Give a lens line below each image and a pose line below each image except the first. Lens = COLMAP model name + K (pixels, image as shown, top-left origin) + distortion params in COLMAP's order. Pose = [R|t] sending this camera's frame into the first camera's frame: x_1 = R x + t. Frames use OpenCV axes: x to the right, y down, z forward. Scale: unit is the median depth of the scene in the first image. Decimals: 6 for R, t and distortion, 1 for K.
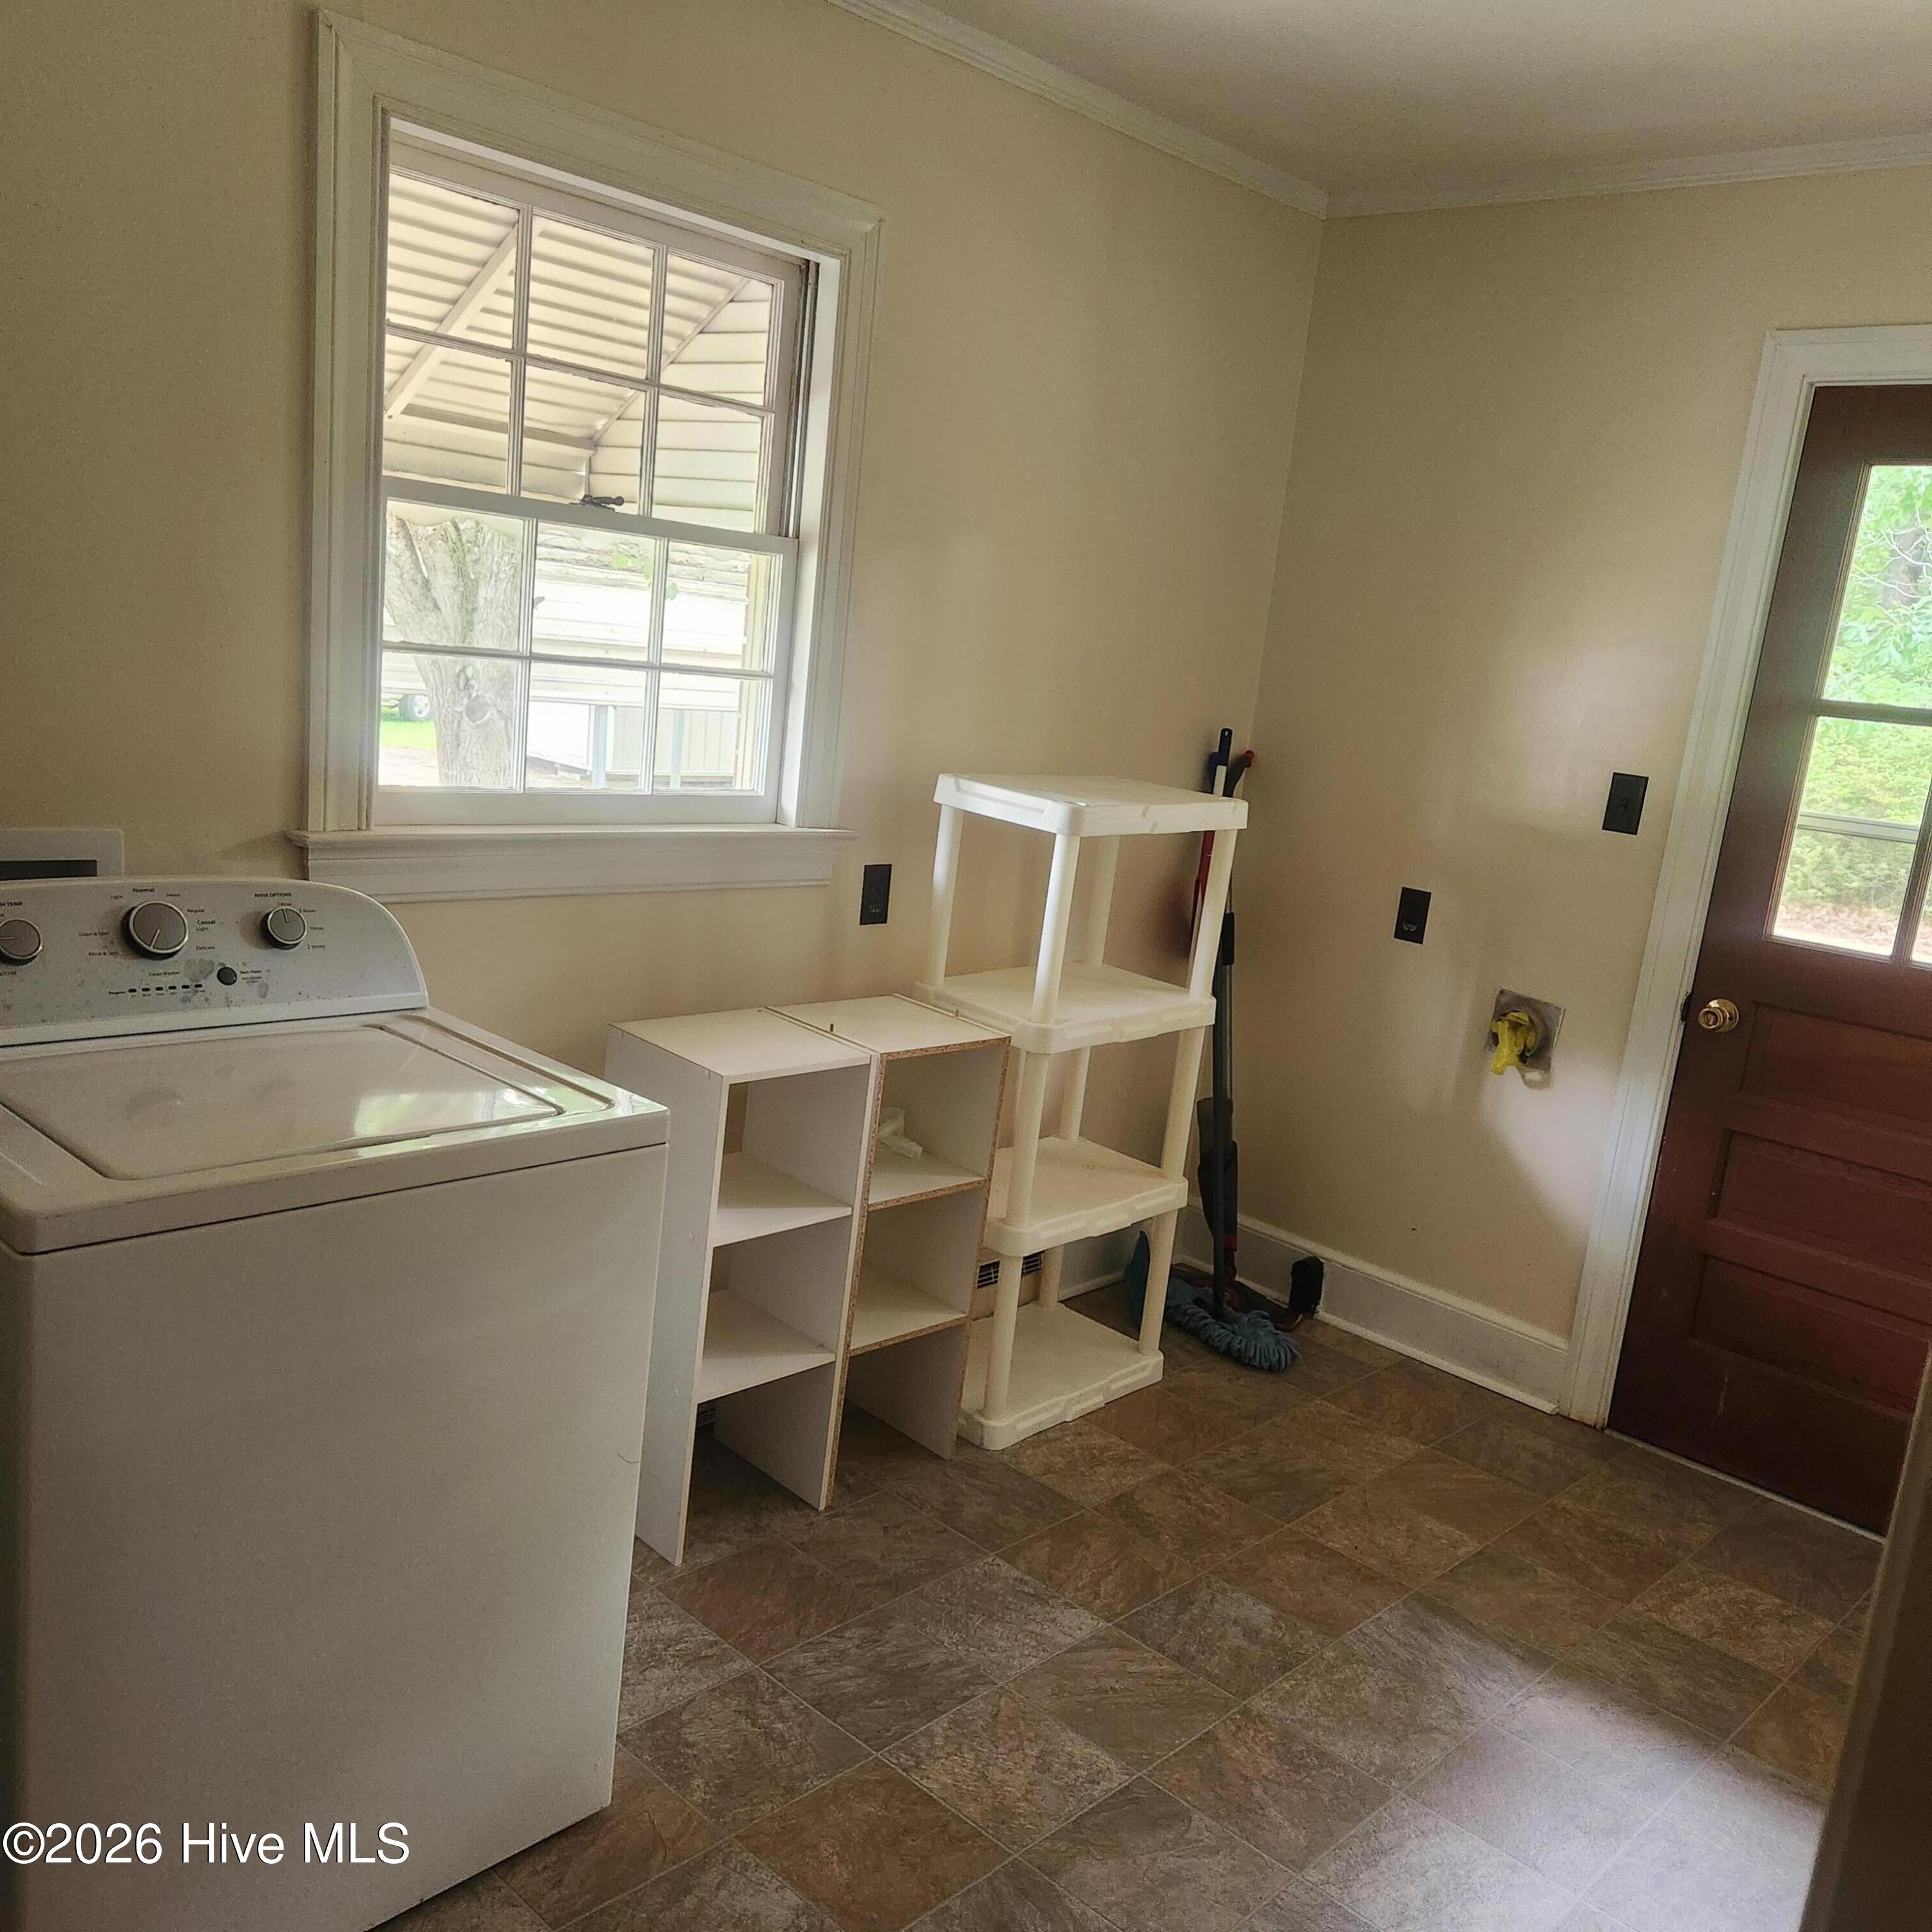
lens RADIAL K [[1745.5, 0, 951.7], [0, 1745.5, 970.1], [0, 0, 1]] dist [0.095606, -0.078158]
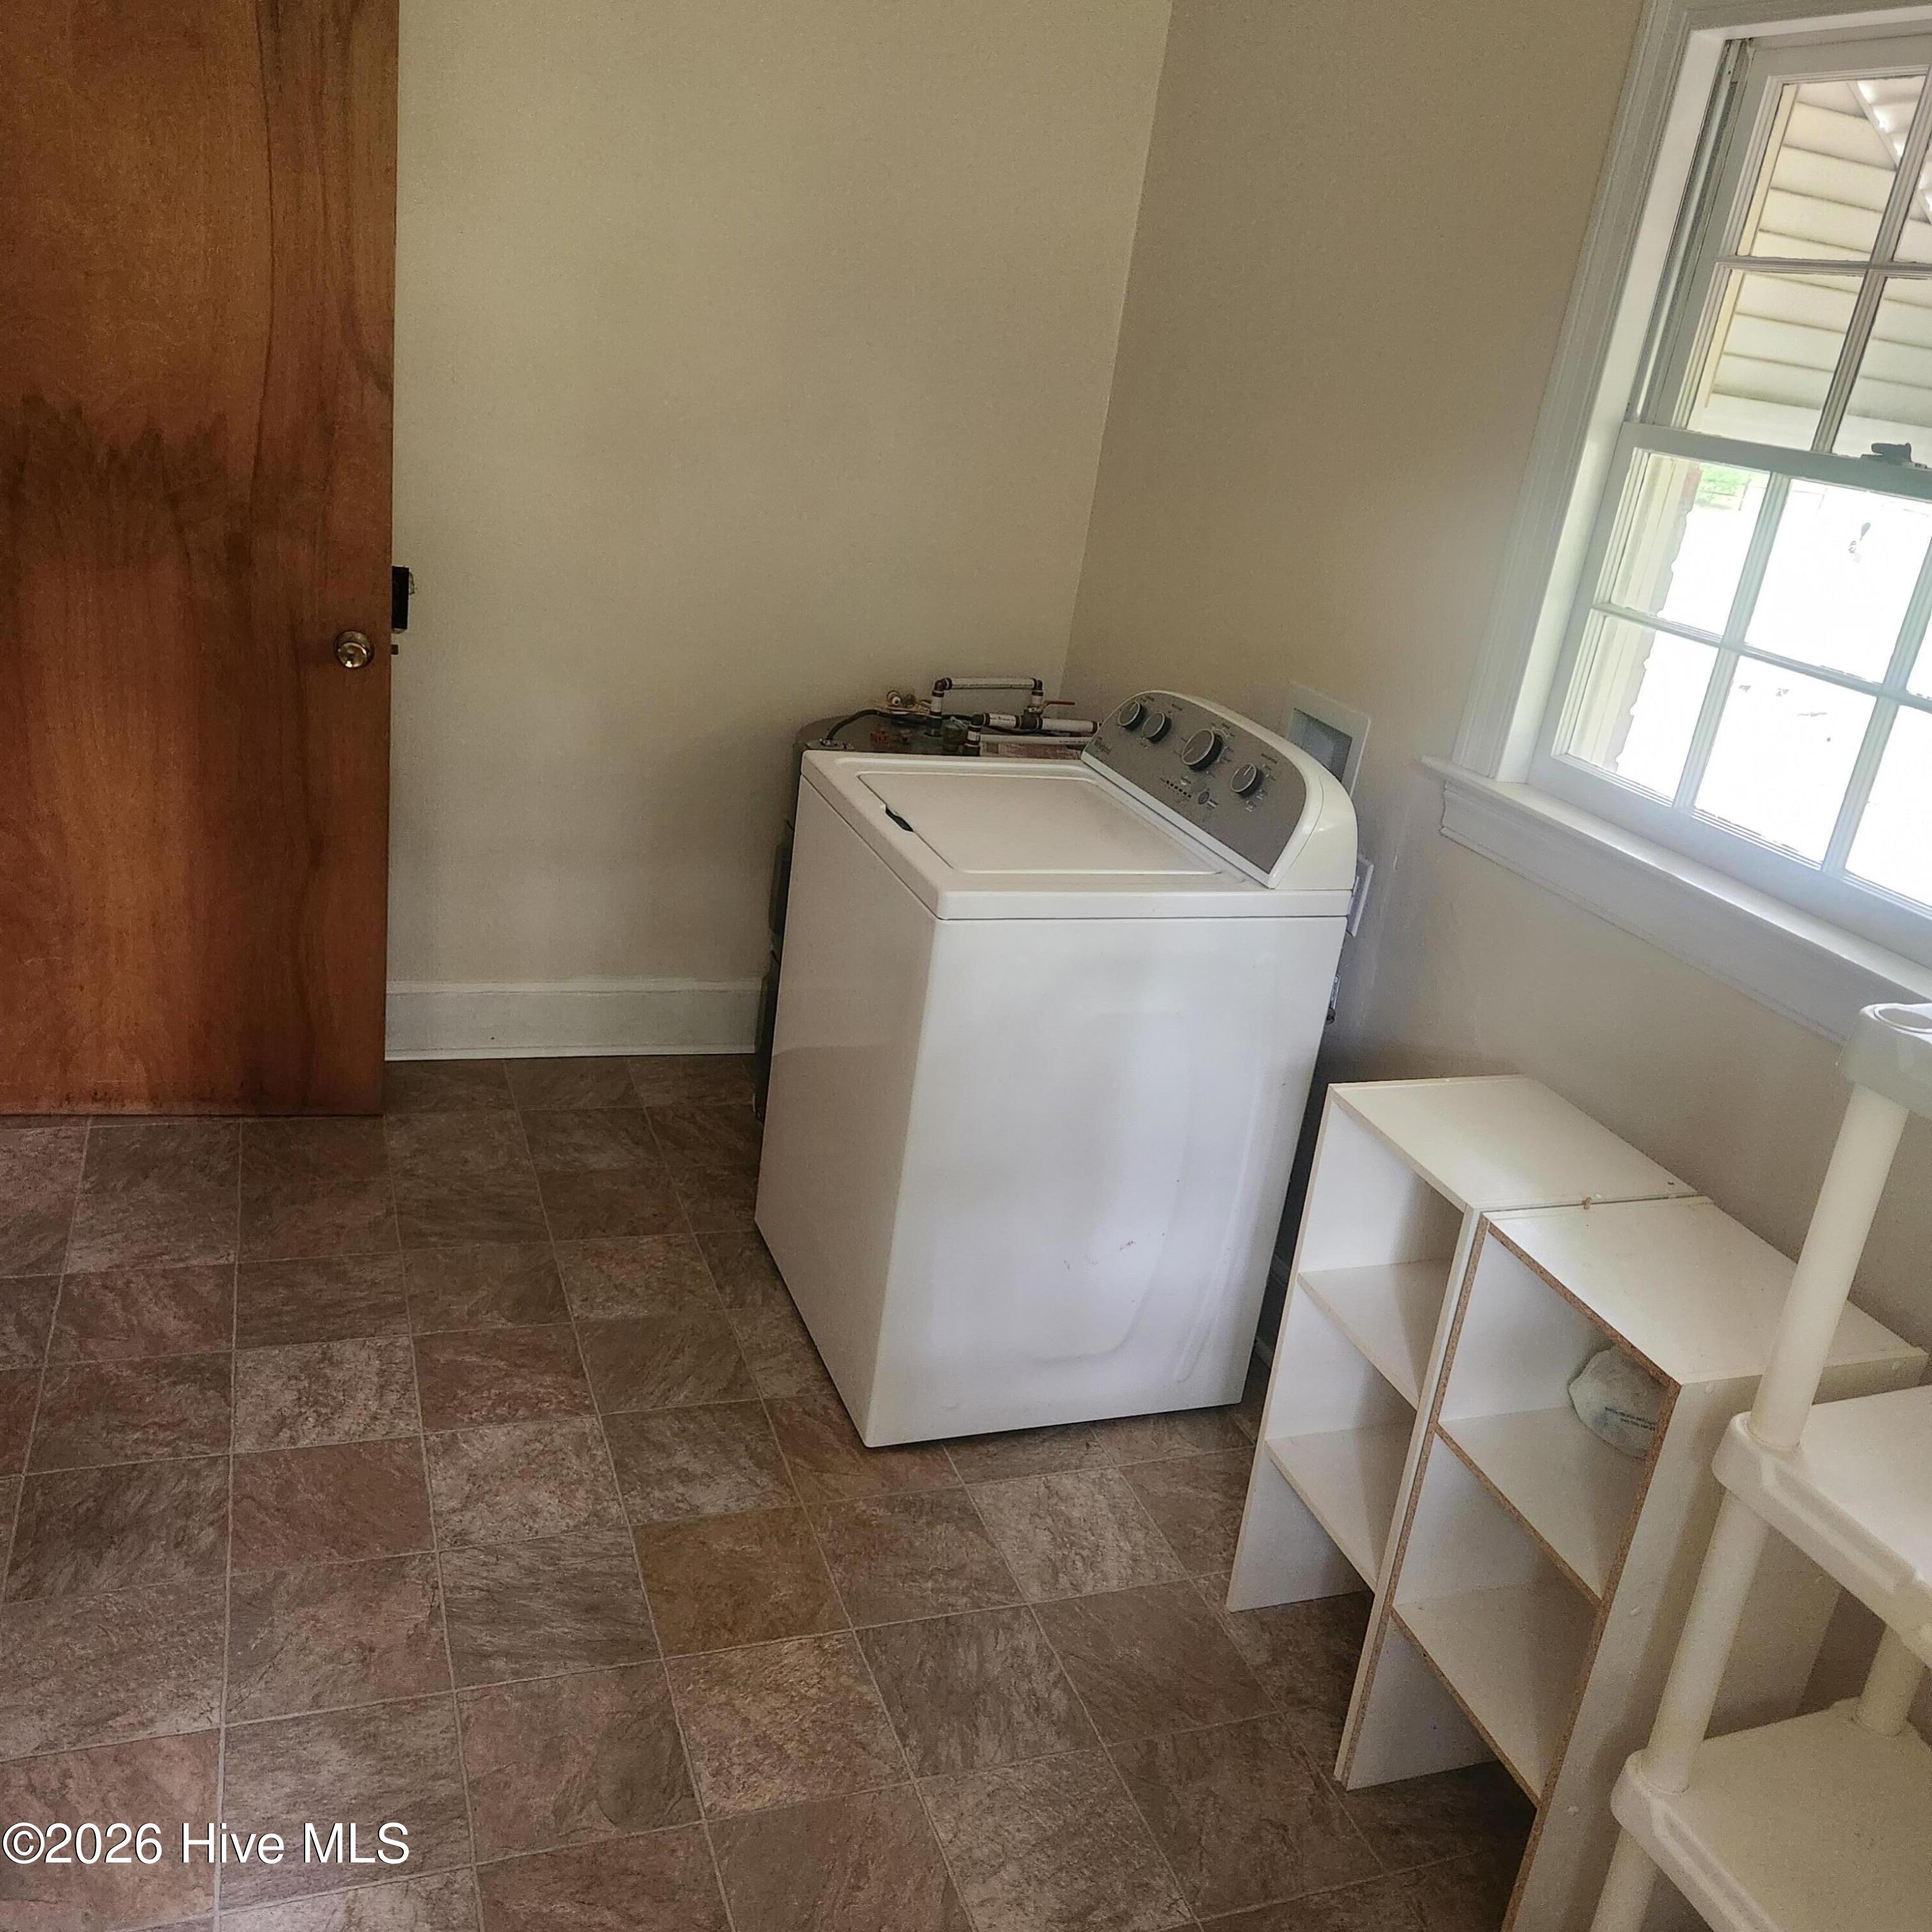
lens RADIAL K [[1696.7, 0, 988.1], [0, 1696.7, 946.2], [0, 0, 1]] dist [0.085540, -0.105187]
pose [[-0.396111, 0.157328, -0.904624, 0.577956], [-0.362364, 0.878460, 0.311447, -0.169022], [0.843676, 0.451171, -0.290957, 0.928736]]
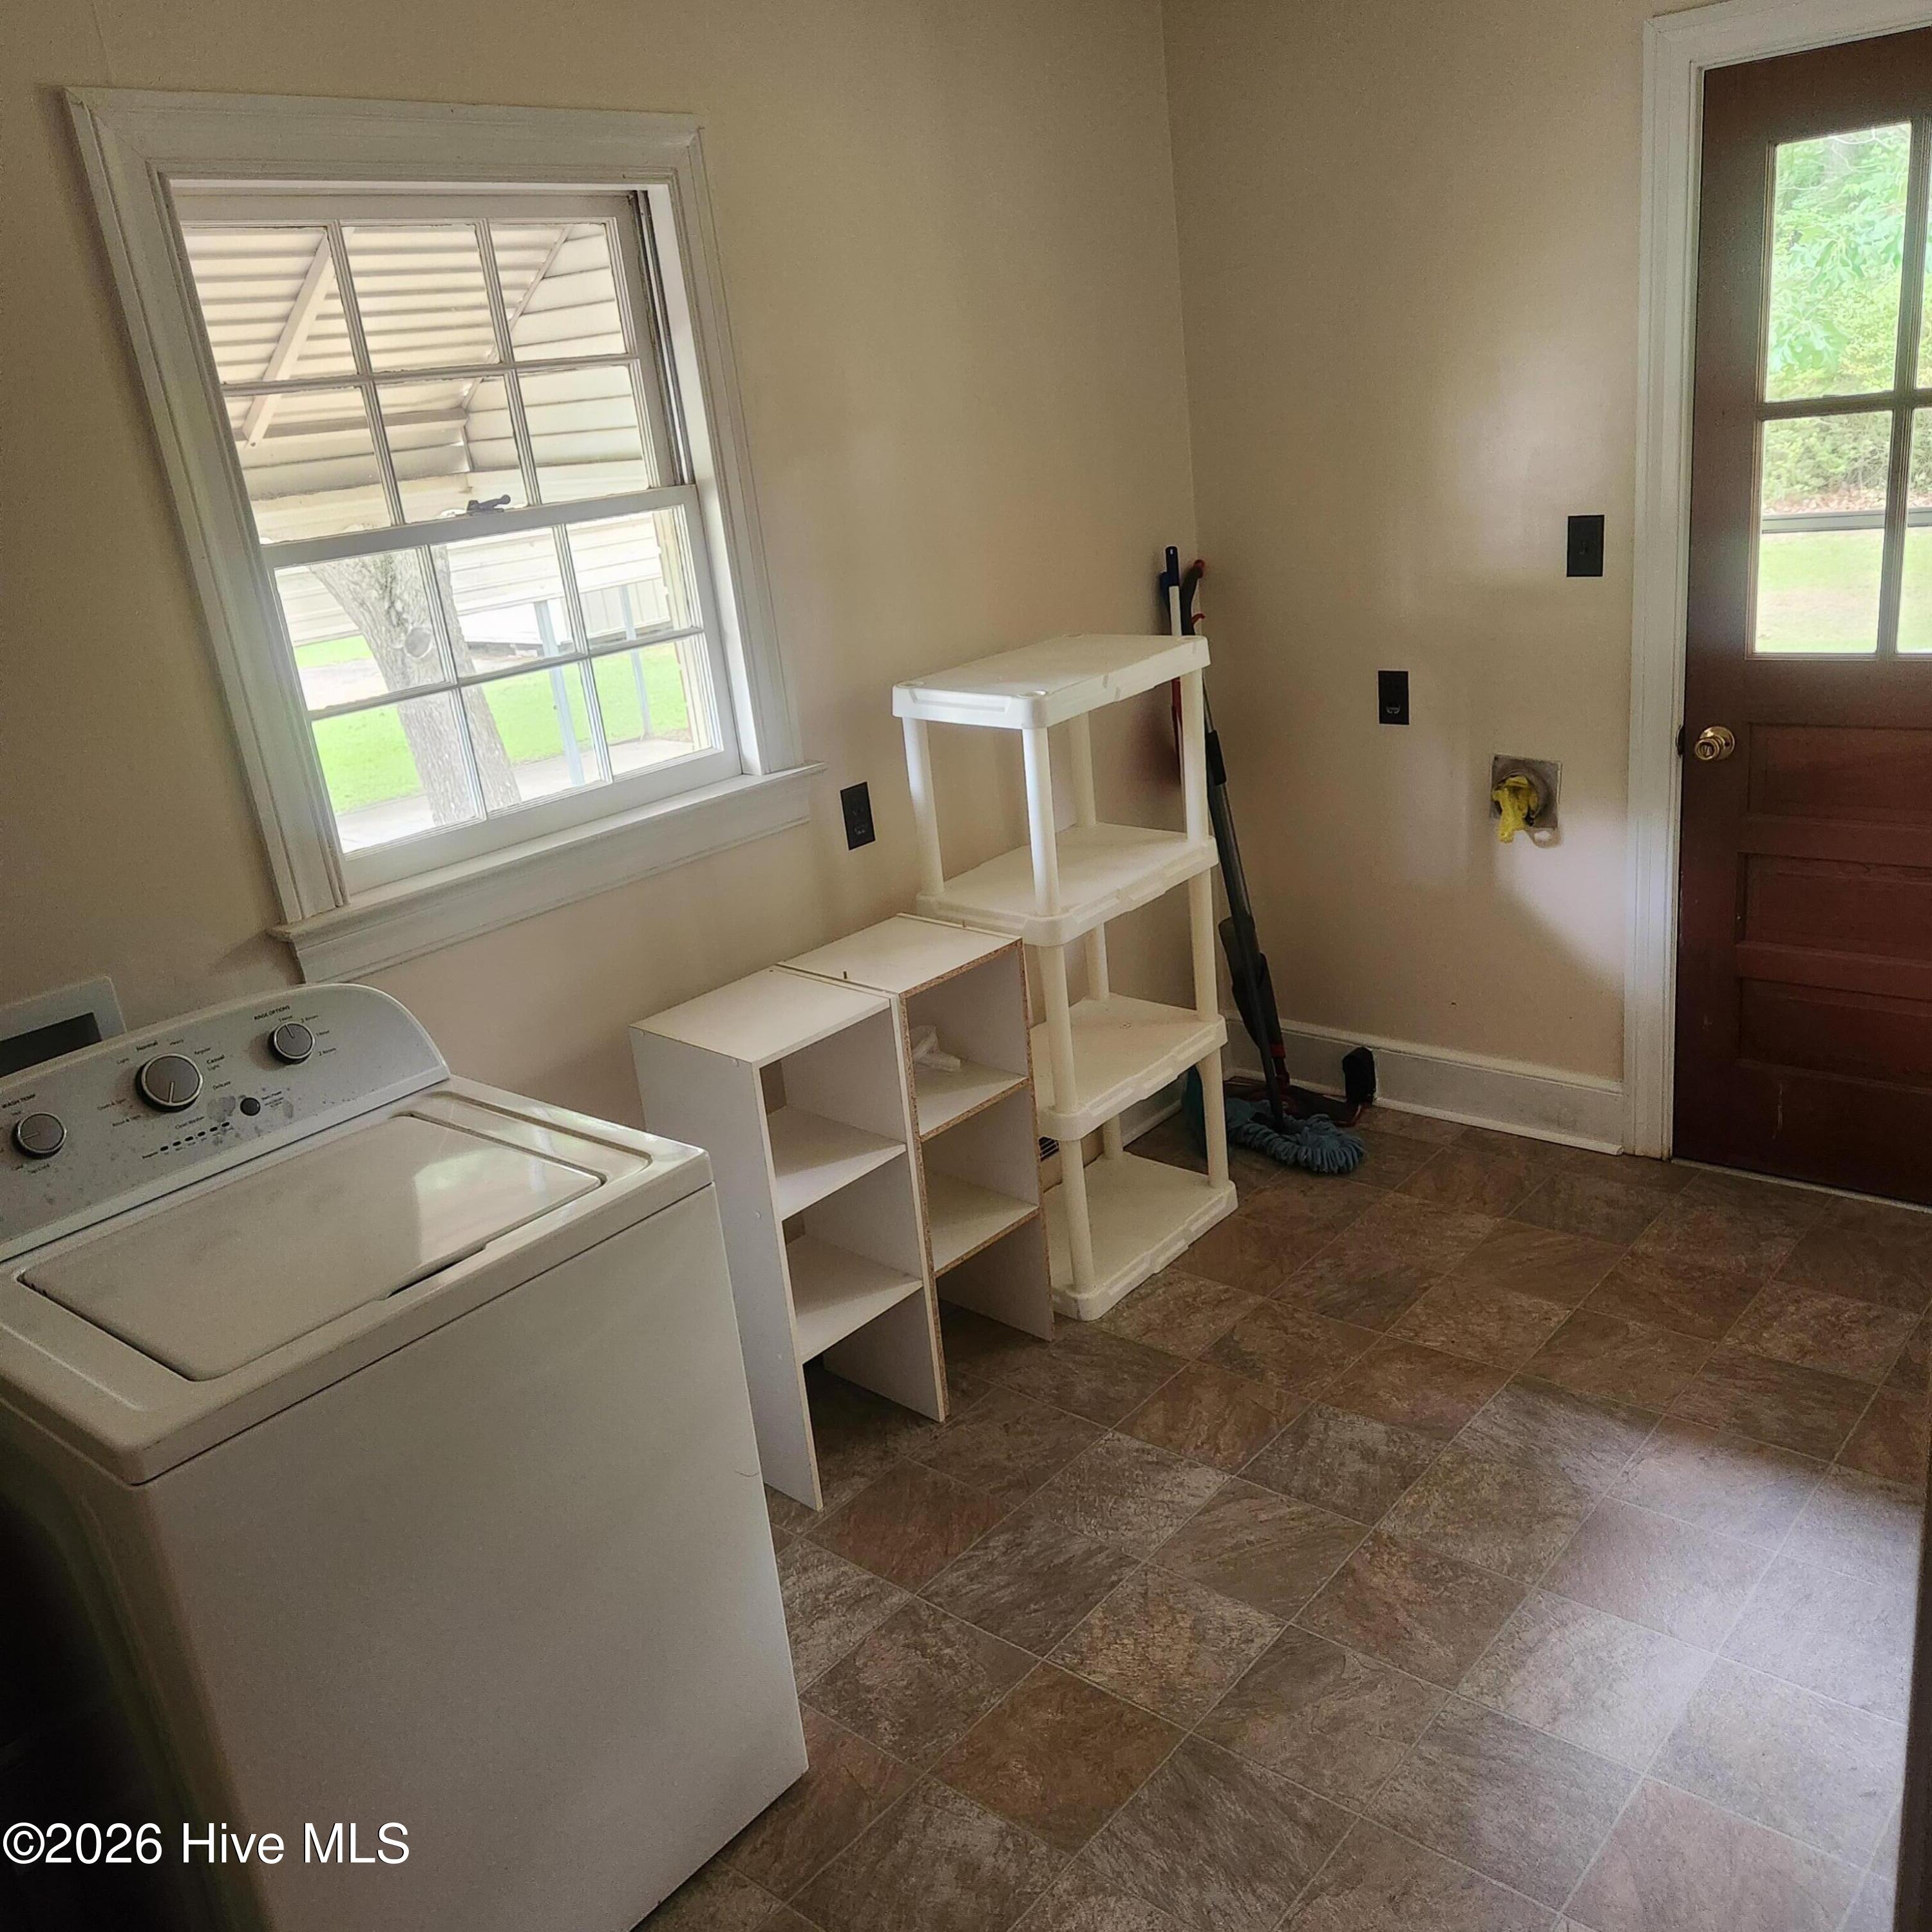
lens RADIAL K [[1755.1, 0, 966.0], [0, 1755.1, 966.0], [0, 0, 1]] dist [0.099128, -0.084677]
pose [[0.975381, -0.219528, -0.020959, 0.020835], [0.220394, 0.967097, 0.127079, -0.083039], [-0.007628, -0.128570, 0.991671, -0.001135]]
